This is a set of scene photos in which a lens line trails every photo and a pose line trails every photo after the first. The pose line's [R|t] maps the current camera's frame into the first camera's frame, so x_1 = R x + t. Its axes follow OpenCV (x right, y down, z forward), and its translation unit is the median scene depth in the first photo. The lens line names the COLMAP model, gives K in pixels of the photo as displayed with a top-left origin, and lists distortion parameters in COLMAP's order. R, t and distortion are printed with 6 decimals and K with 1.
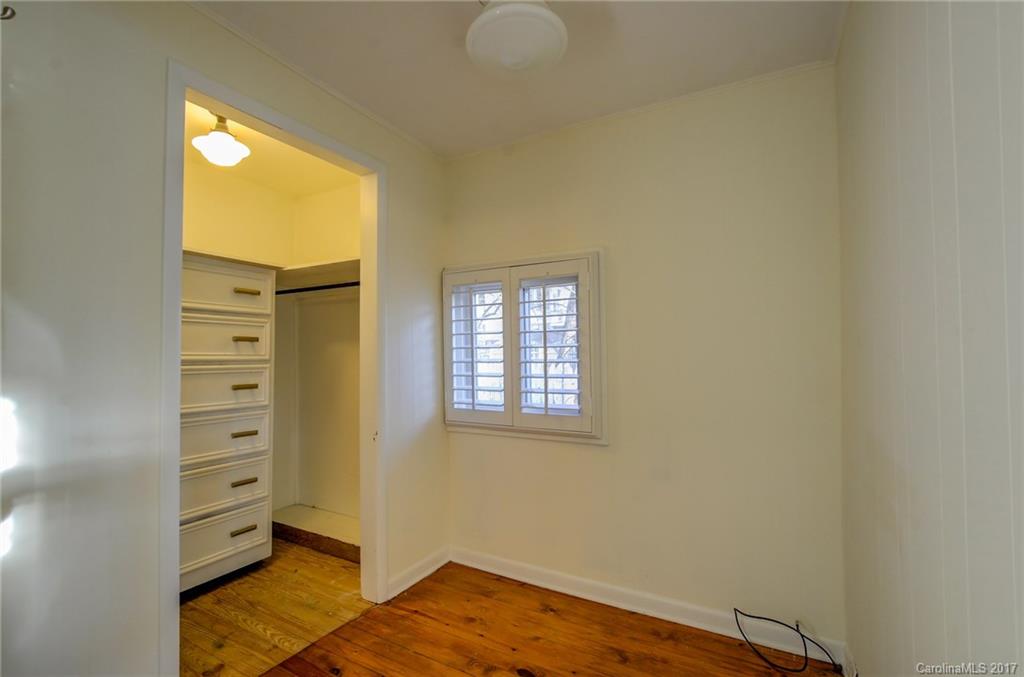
lens RADIAL K [[457.9, 0, 504.9], [0, 457.9, 344.2], [0, 0, 1]] dist [-0.015573, 0.004740]
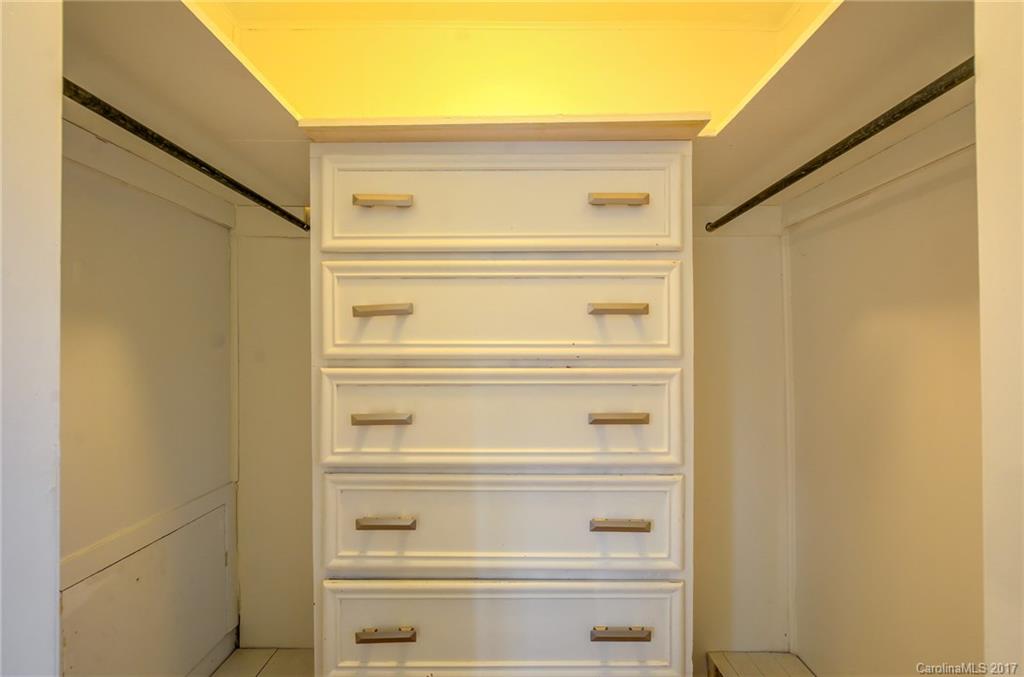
lens RADIAL K [[457.9, 0, 504.9], [0, 457.9, 344.2], [0, 0, 1]] dist [-0.015573, 0.004740]
pose [[0.470336, -0.010054, -0.882430, -0.225133], [0.025506, 0.999672, 0.002204, 0.017960], [0.882119, -0.023544, 0.470439, 0.673256]]
